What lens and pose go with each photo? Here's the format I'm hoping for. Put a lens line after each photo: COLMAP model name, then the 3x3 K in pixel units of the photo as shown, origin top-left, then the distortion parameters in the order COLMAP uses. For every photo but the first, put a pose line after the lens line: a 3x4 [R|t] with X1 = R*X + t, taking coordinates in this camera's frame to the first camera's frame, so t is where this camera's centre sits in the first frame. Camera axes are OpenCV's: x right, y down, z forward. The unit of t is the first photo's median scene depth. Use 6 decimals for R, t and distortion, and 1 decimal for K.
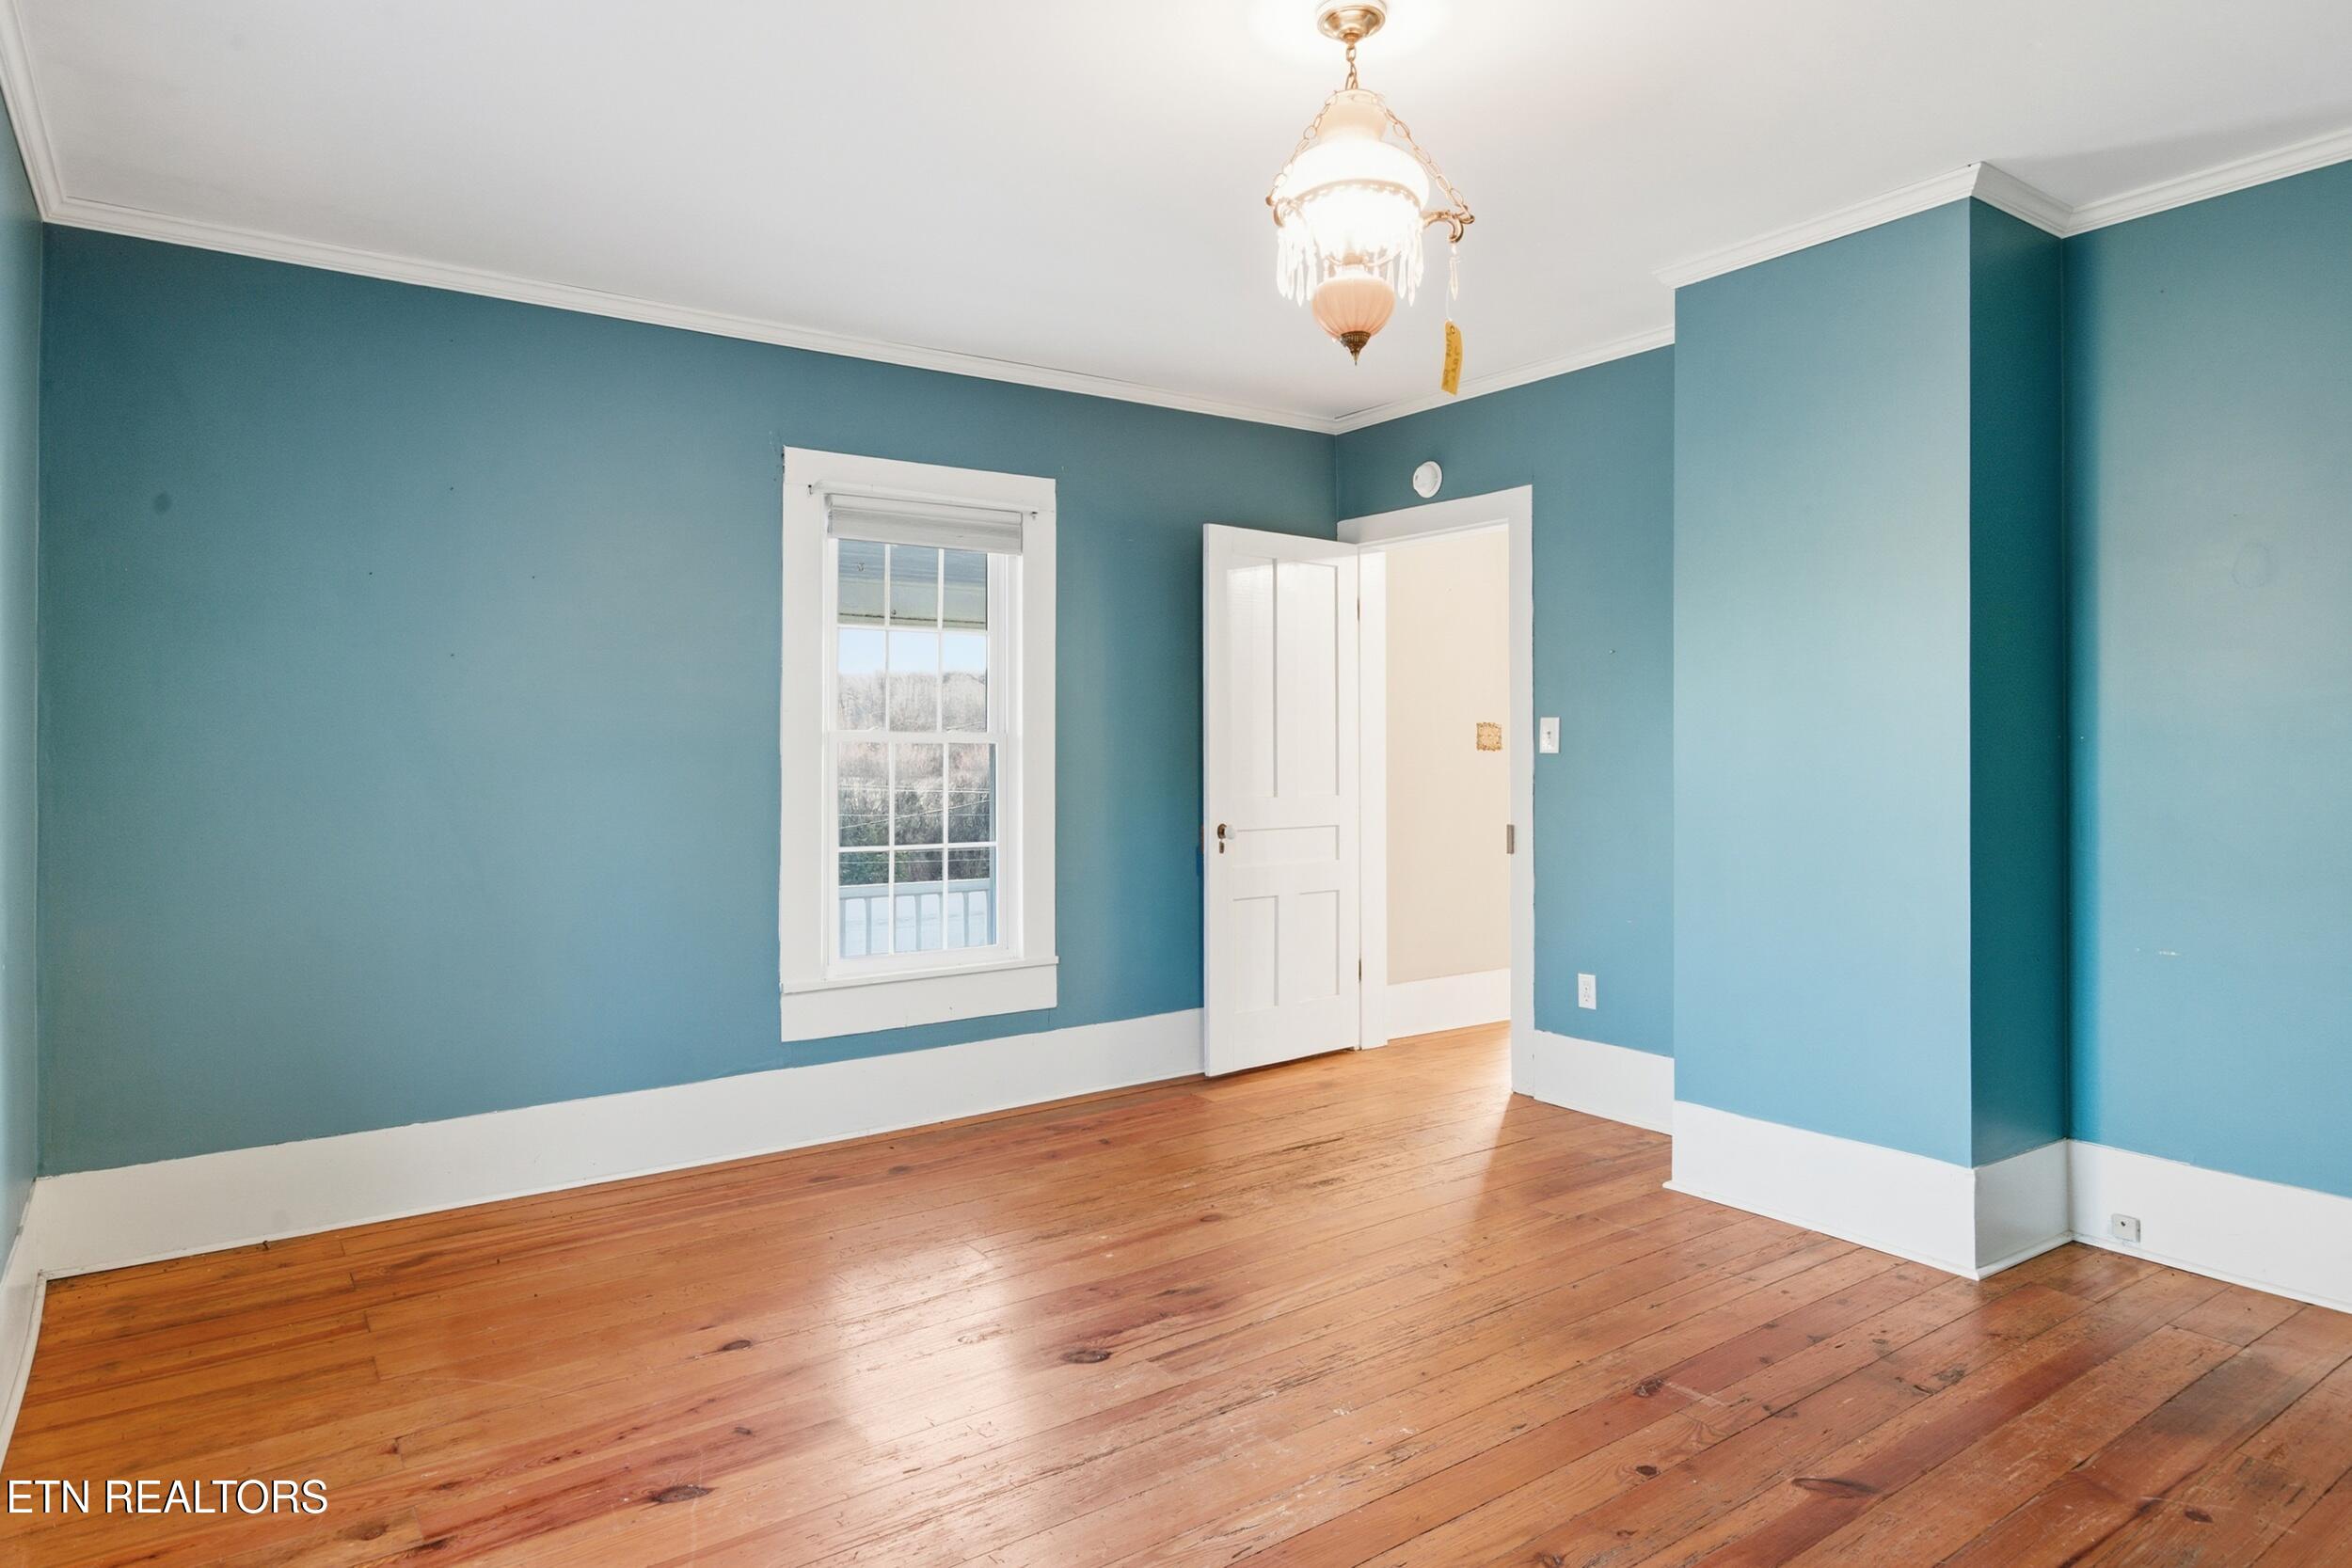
lens RADIAL K [[1356.5, 0, 1175.9], [0, 1356.5, 770.3], [0, 0, 1]] dist [0.003660, 0.000615]
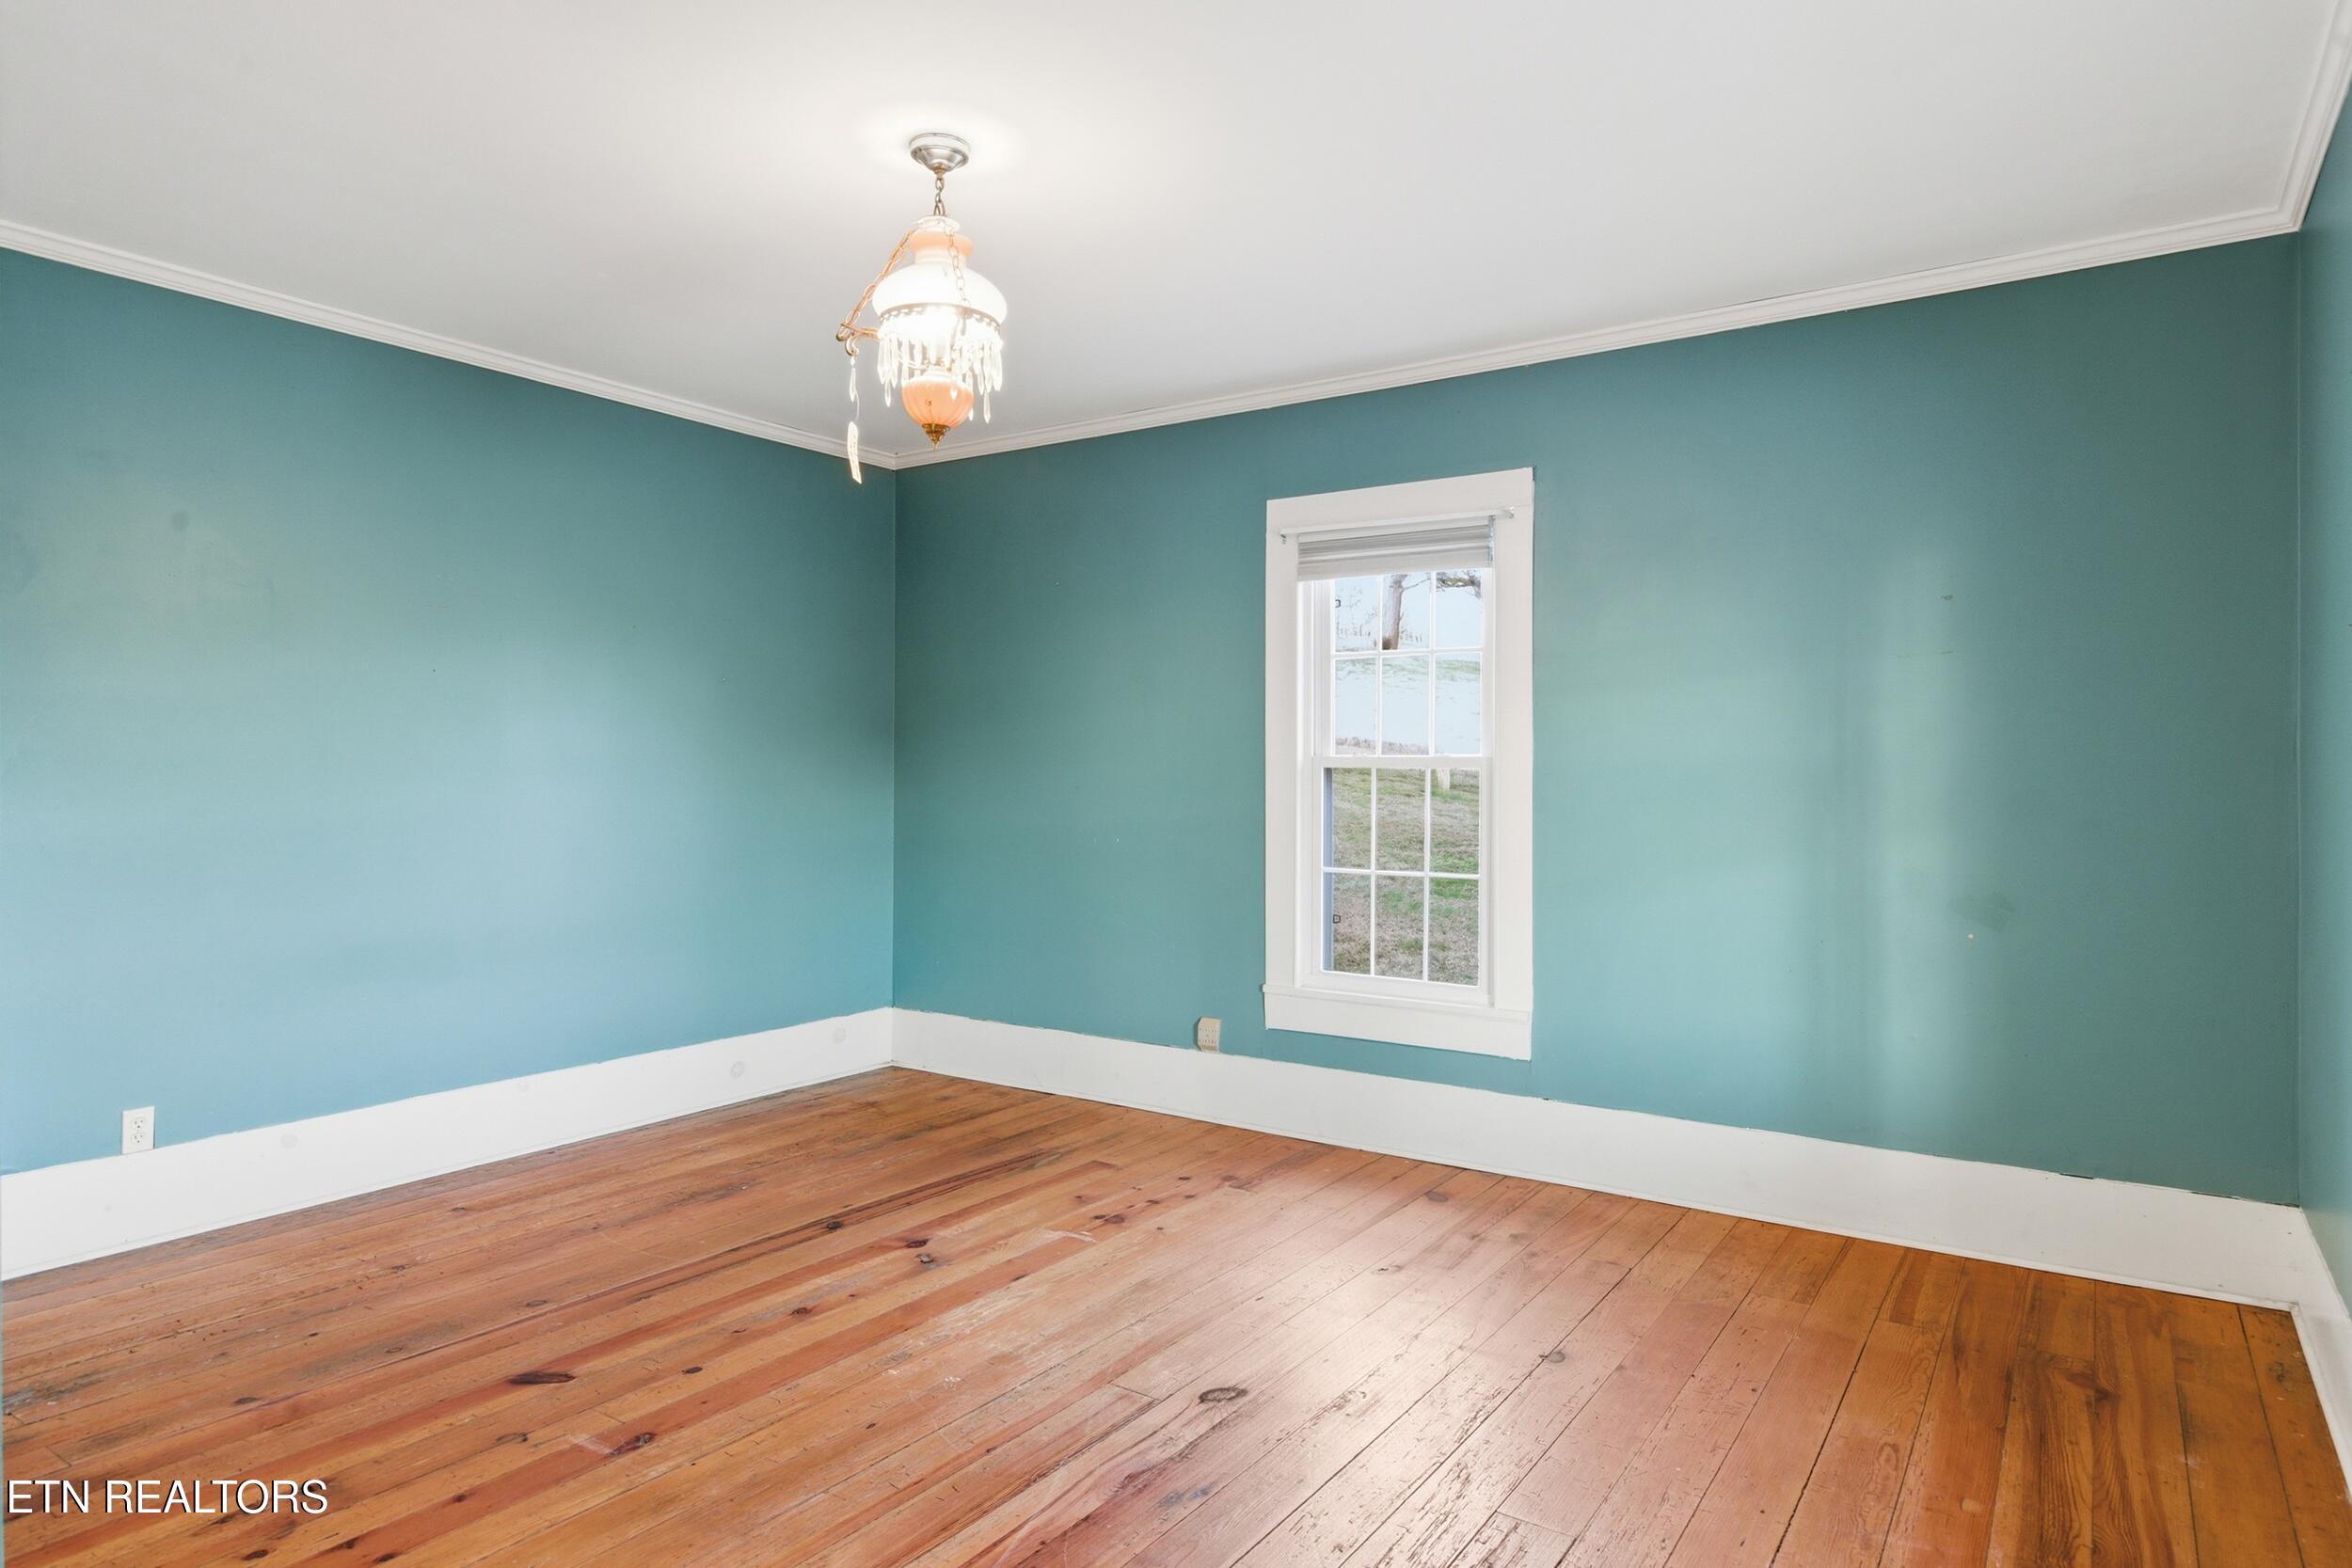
lens RADIAL K [[1356.5, 0, 1174.7], [0, 1356.5, 777.5], [0, 0, 1]] dist [0.003660, 0.000615]
pose [[-0.938904, 0.004510, -0.344150, 0.304037], [-0.002714, 0.999786, 0.020507, -0.031421], [0.344169, 0.020188, -0.938691, 1.927173]]
